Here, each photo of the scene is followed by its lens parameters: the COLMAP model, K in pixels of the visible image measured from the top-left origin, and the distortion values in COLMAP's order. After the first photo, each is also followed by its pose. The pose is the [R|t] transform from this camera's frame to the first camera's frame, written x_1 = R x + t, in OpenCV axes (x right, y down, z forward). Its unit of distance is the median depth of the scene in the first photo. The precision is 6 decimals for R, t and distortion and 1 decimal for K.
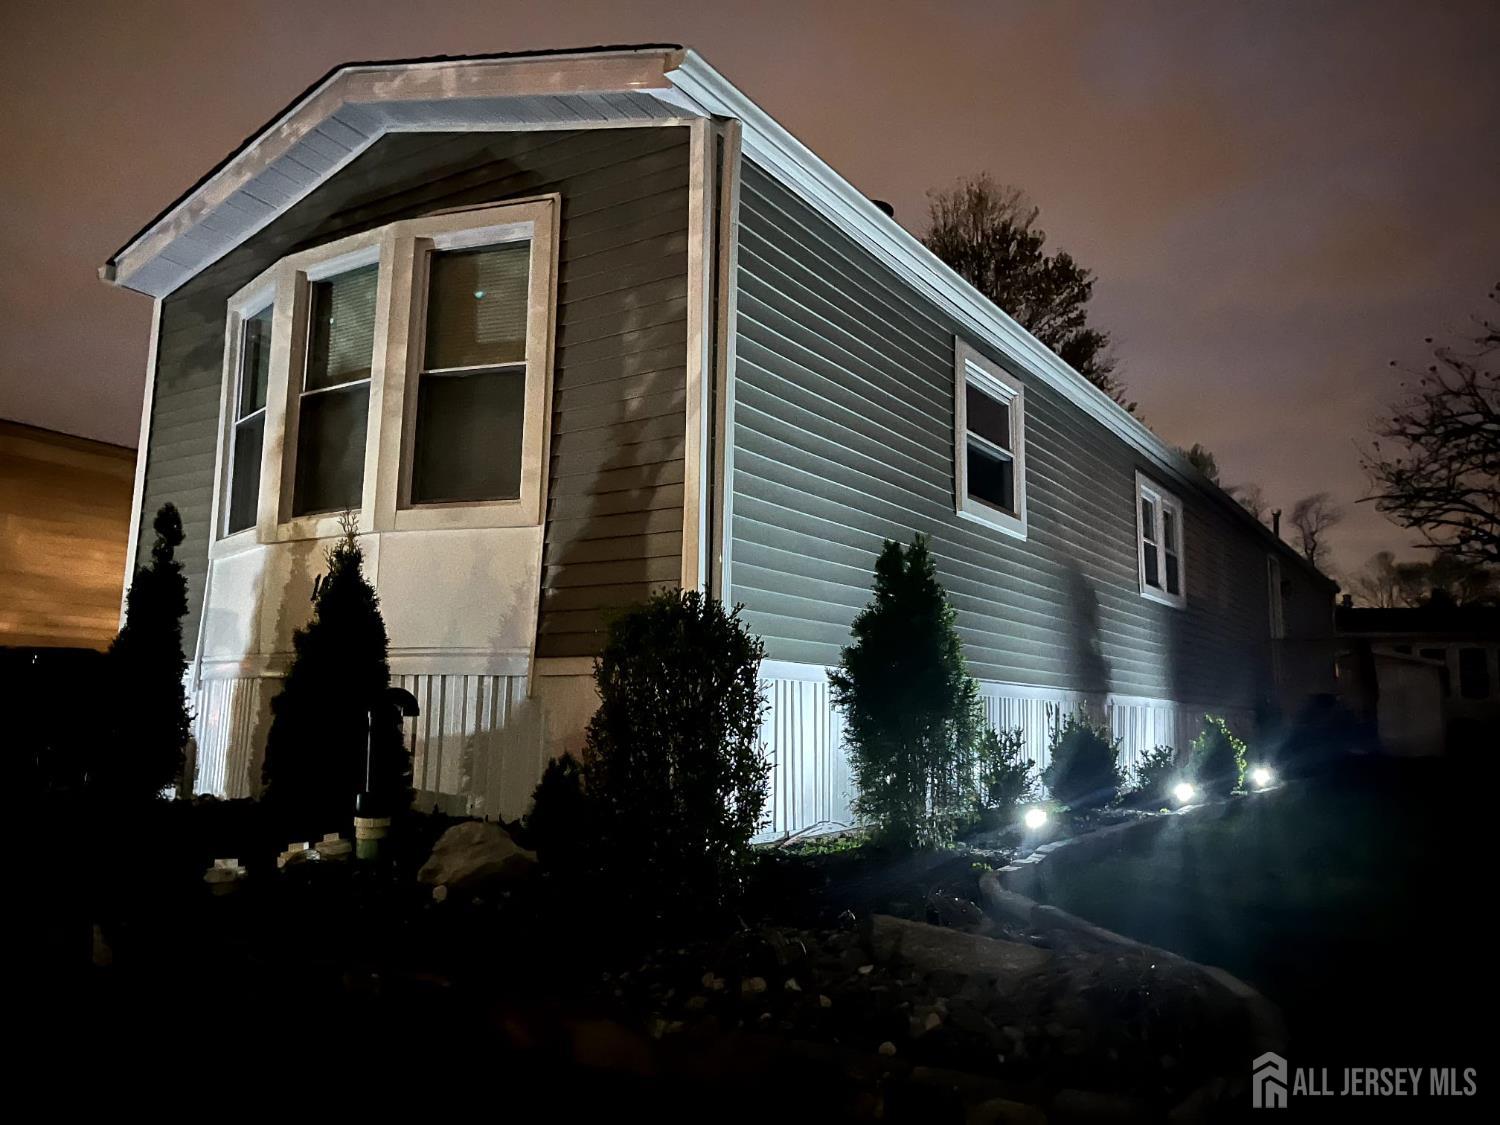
lens RADIAL K [[1144.3, 0, 750.0], [0, 1144.3, 562.5], [0, 0, 1]] dist [0.035707, 0.000950]
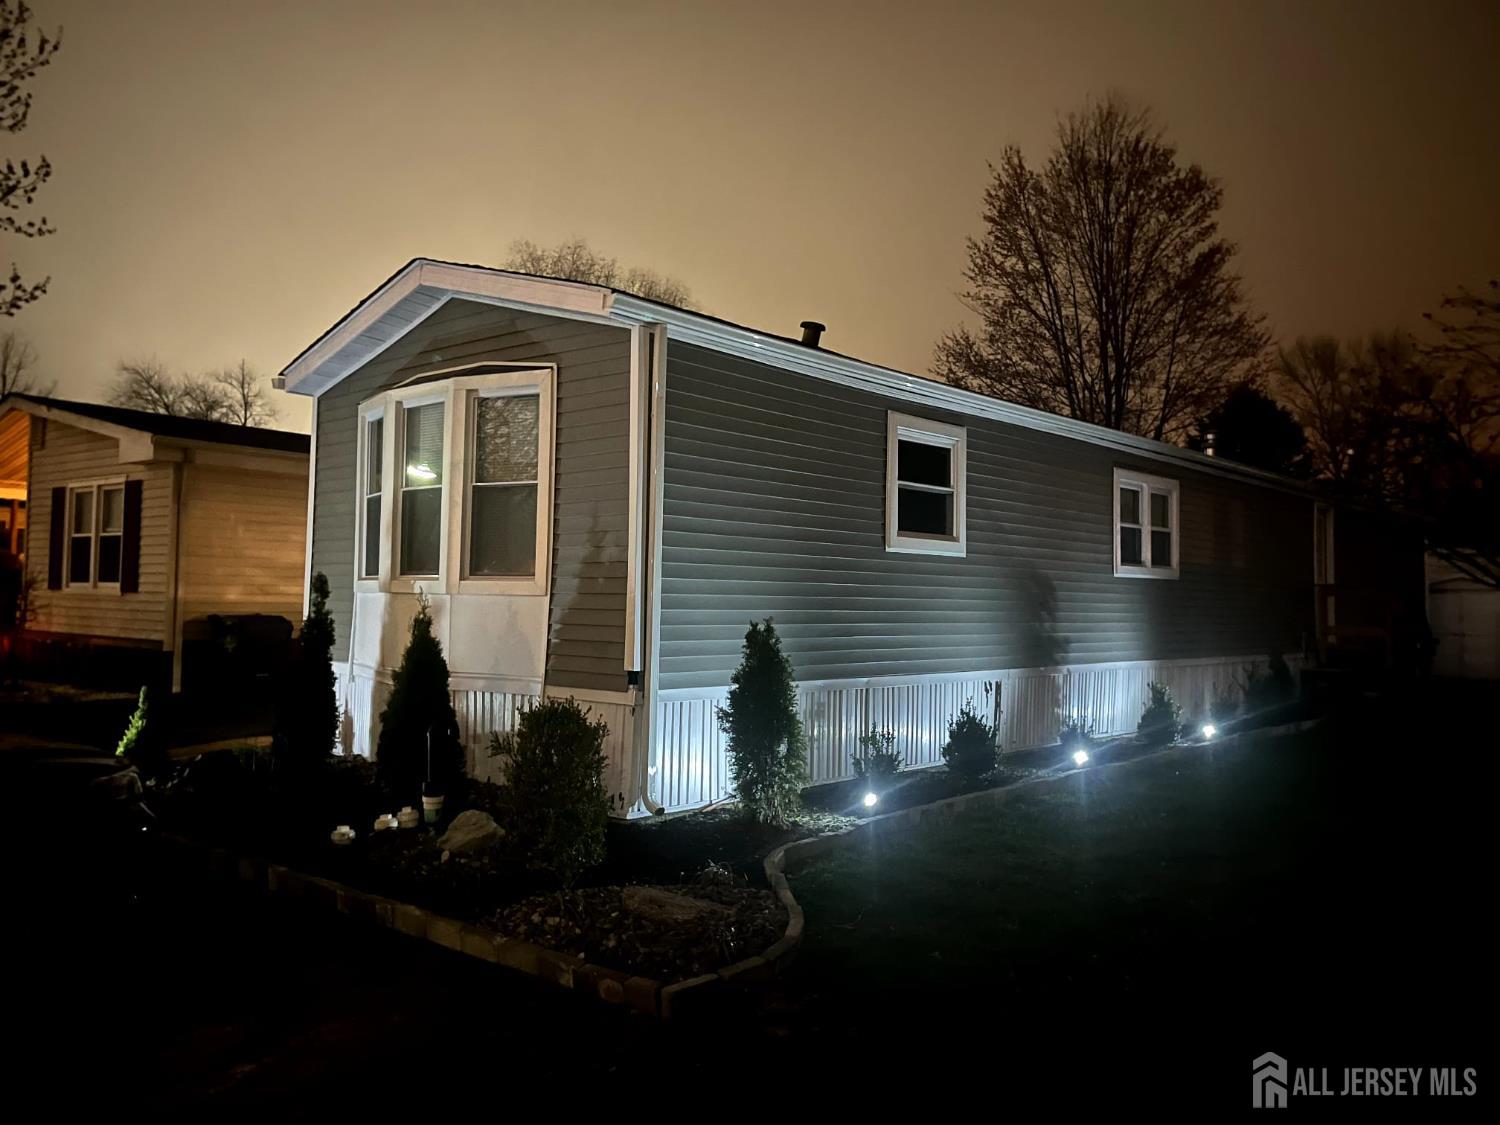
lens RADIAL K [[1145.2, 0, 750.0], [0, 1145.2, 562.5], [0, 0, 1]] dist [0.072750, -0.000032]
pose [[0.986767, -0.006317, -0.162019, 0.297742], [0.022927, 0.994637, 0.100857, -0.204328], [0.160513, -0.103238, 0.981620, -0.393576]]
